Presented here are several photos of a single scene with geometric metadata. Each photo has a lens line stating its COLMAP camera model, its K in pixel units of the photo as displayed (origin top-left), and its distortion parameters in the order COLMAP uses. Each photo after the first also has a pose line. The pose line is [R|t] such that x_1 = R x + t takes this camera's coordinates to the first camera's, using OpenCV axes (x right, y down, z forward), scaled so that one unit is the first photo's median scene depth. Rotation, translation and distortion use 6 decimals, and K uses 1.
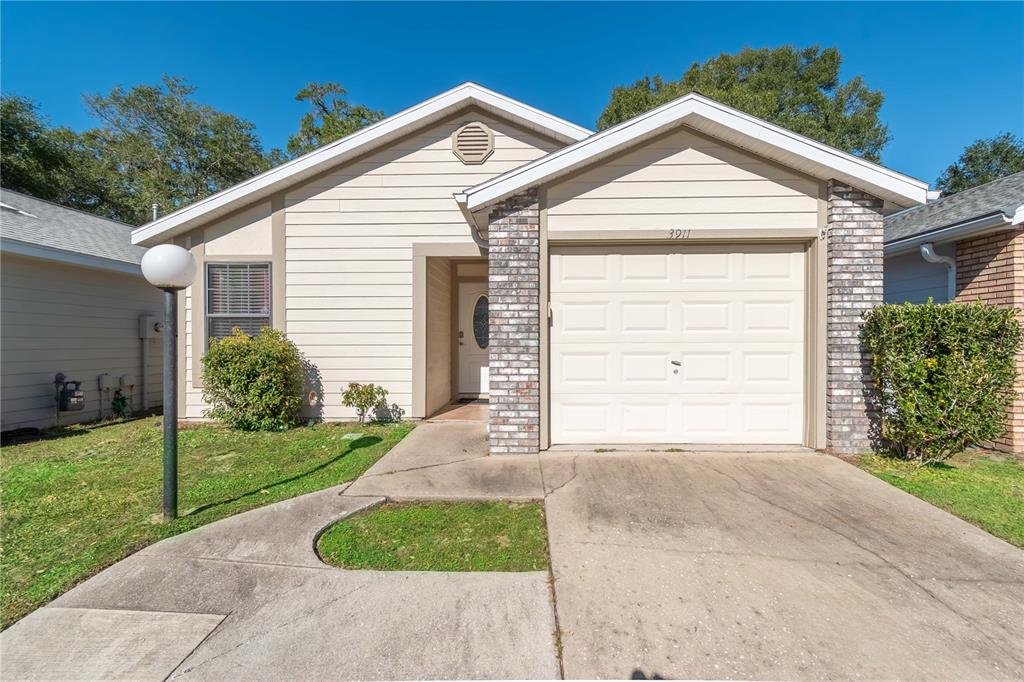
lens RADIAL K [[459.5, 0, 521.0], [0, 459.5, 345.0], [0, 0, 1]] dist [0.003006, -0.000065]
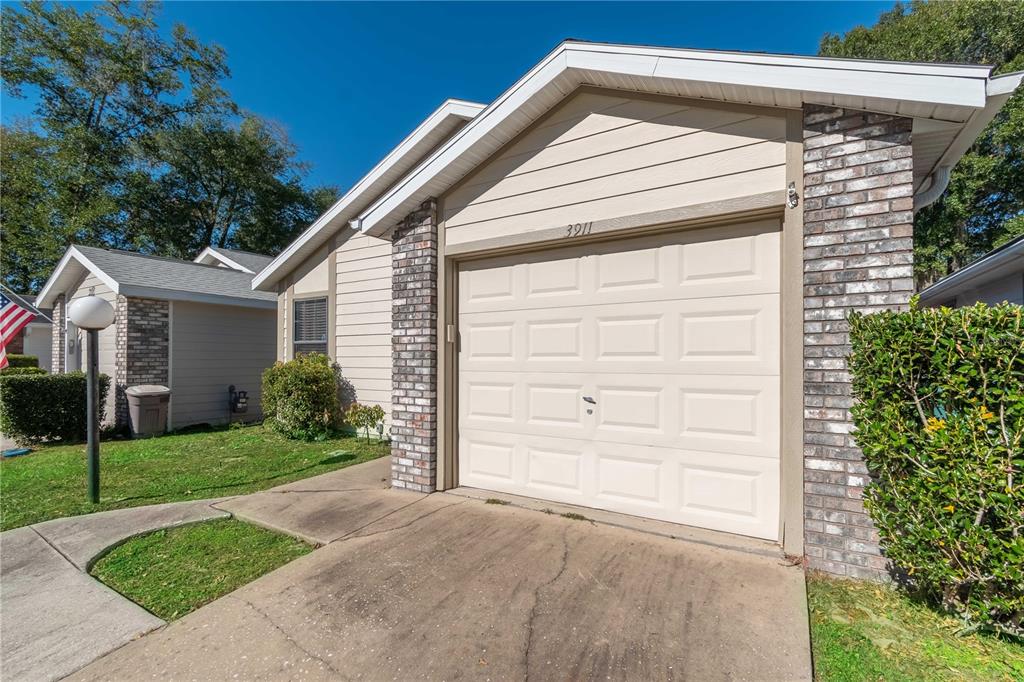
lens RADIAL K [[465.4, 0, 521.0], [0, 465.4, 354.0], [0, 0, 1]] dist [0.002545, -0.000236]
pose [[0.867981, -0.002302, -0.496592, 0.645935], [-0.006076, 0.999865, -0.015256, -0.024843], [0.496560, 0.016260, 0.867850, 0.293212]]
